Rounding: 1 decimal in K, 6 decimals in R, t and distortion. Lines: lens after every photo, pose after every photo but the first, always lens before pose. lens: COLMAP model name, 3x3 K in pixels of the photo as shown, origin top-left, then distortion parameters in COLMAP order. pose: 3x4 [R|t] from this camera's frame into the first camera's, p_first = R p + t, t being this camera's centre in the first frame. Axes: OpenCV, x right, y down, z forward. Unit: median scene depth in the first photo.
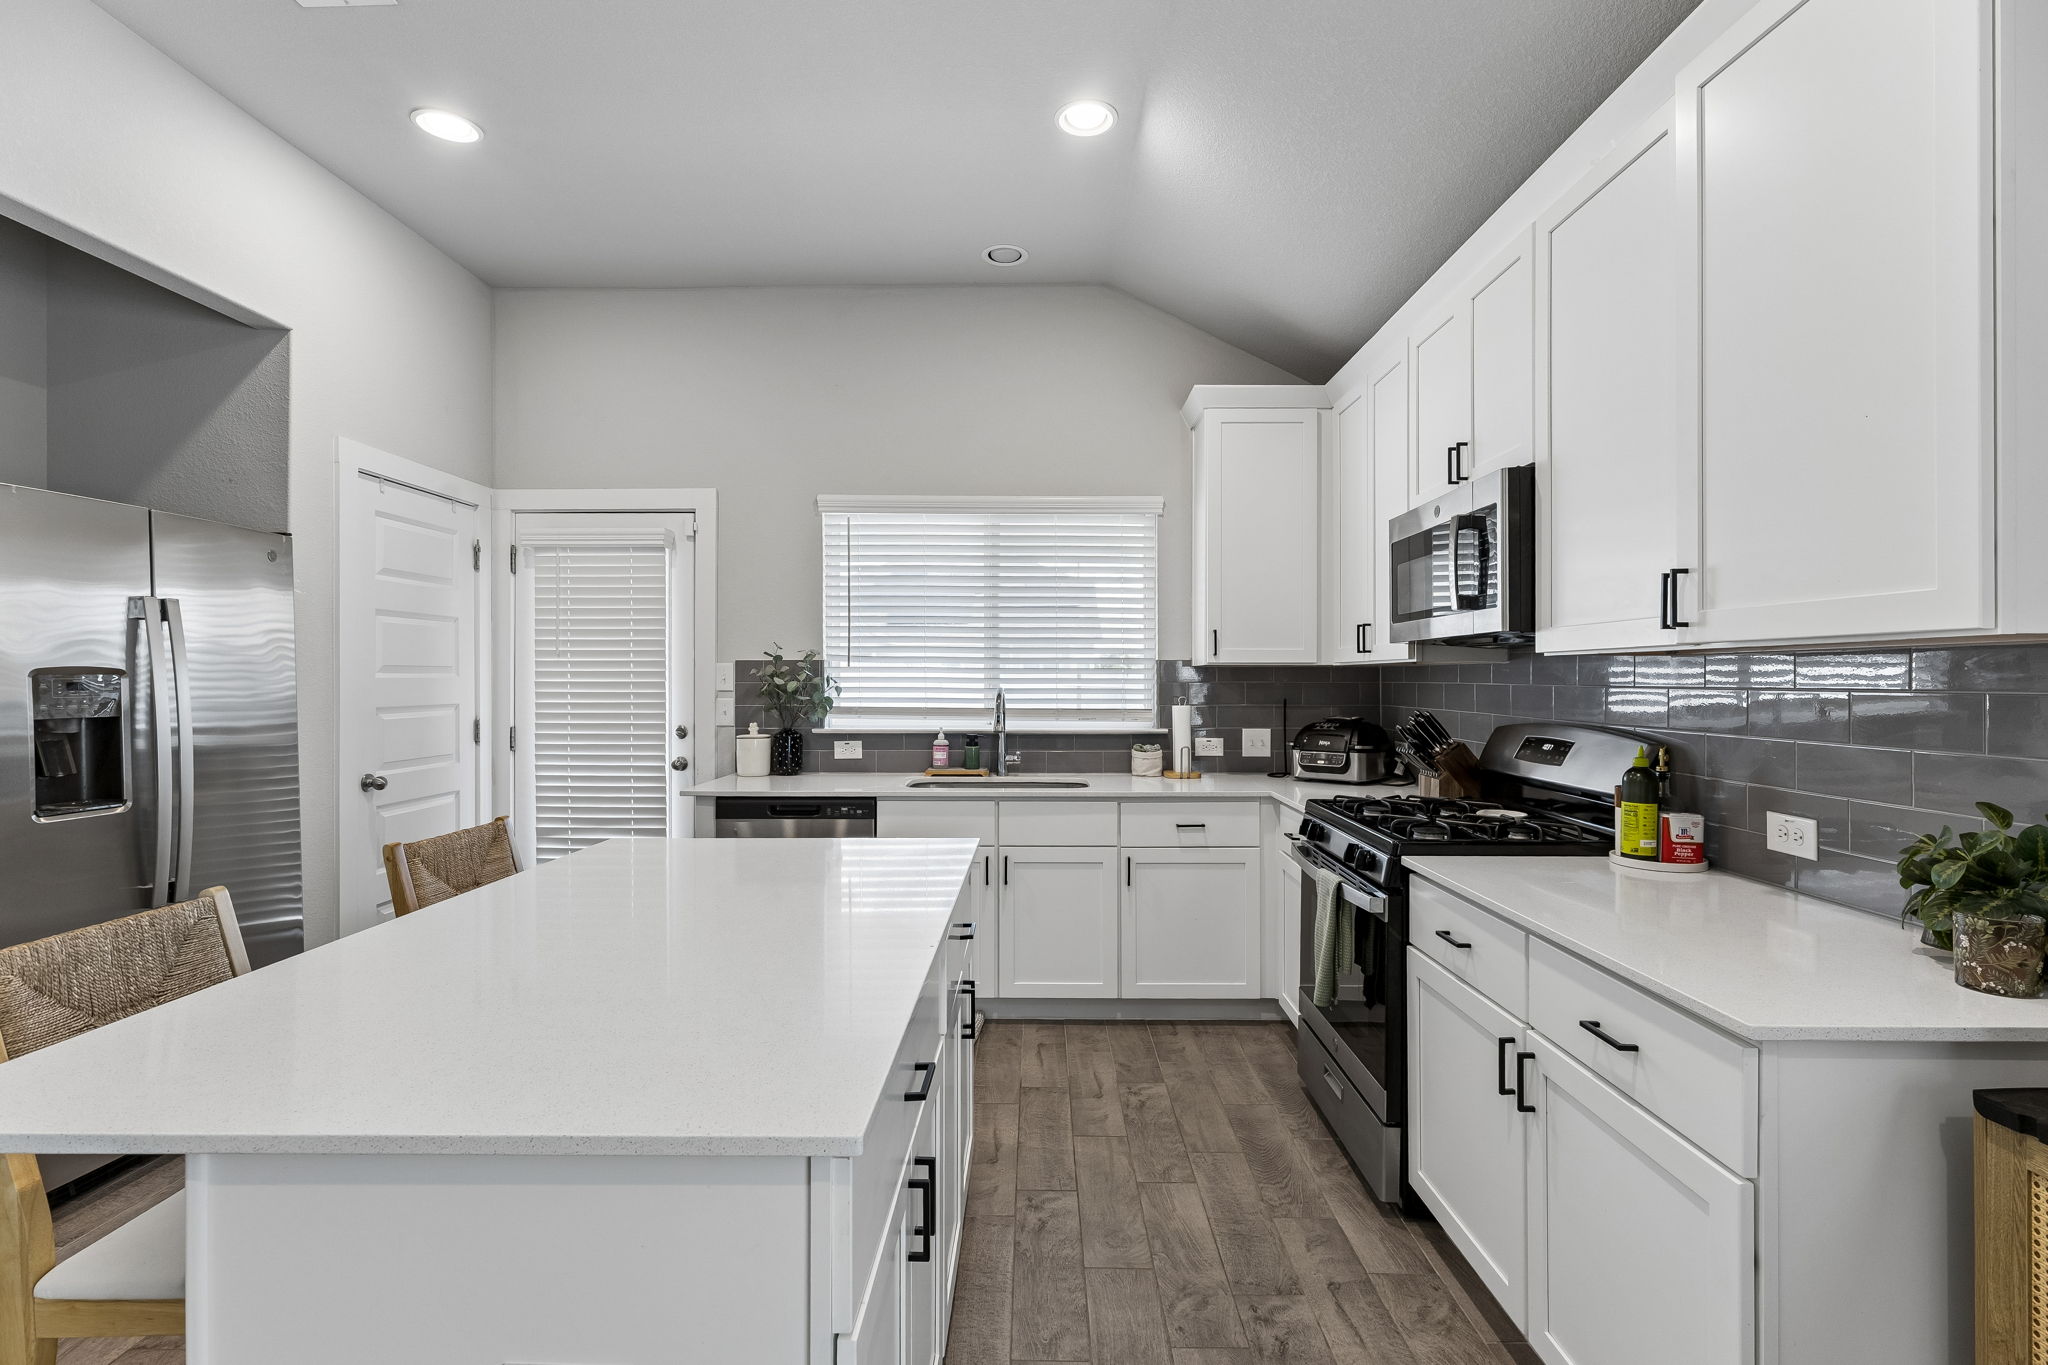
lens RADIAL K [[981.0, 0, 1034.9], [0, 981.0, 685.2], [0, 0, 1]] dist [0.018726, 0.000393]
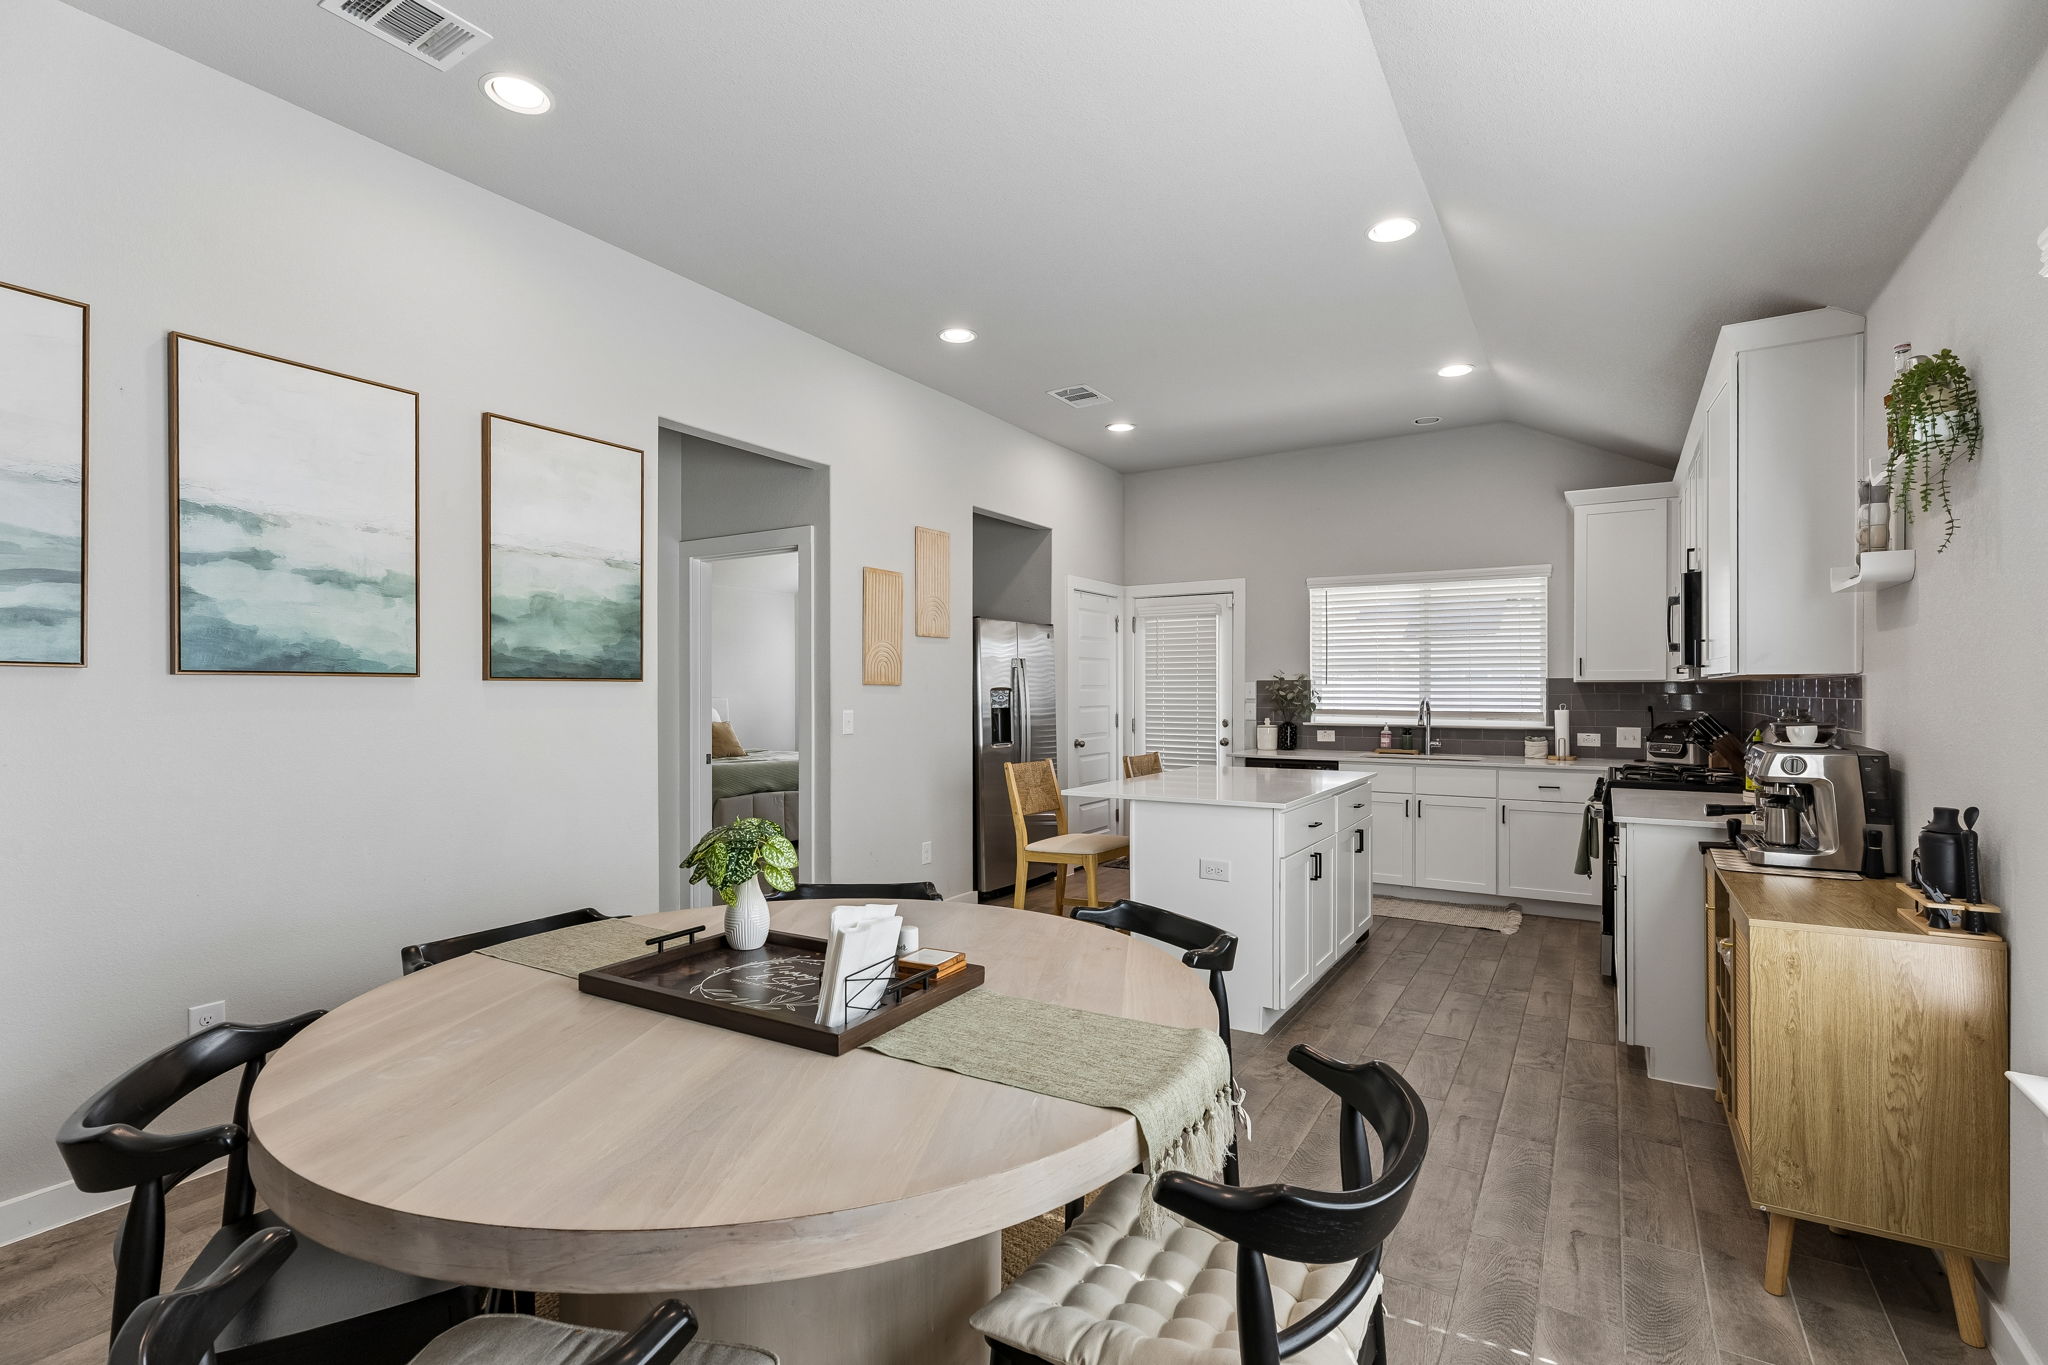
lens RADIAL K [[981.0, 0, 1026.6], [0, 981.0, 692.5], [0, 0, 1]] dist [0.018726, 0.000393]
pose [[0.863758, 0.000068, -0.503907, 0.198936], [-0.002069, 0.999992, -0.003412, 0.001493], [0.503903, 0.003989, 0.863751, -0.639372]]
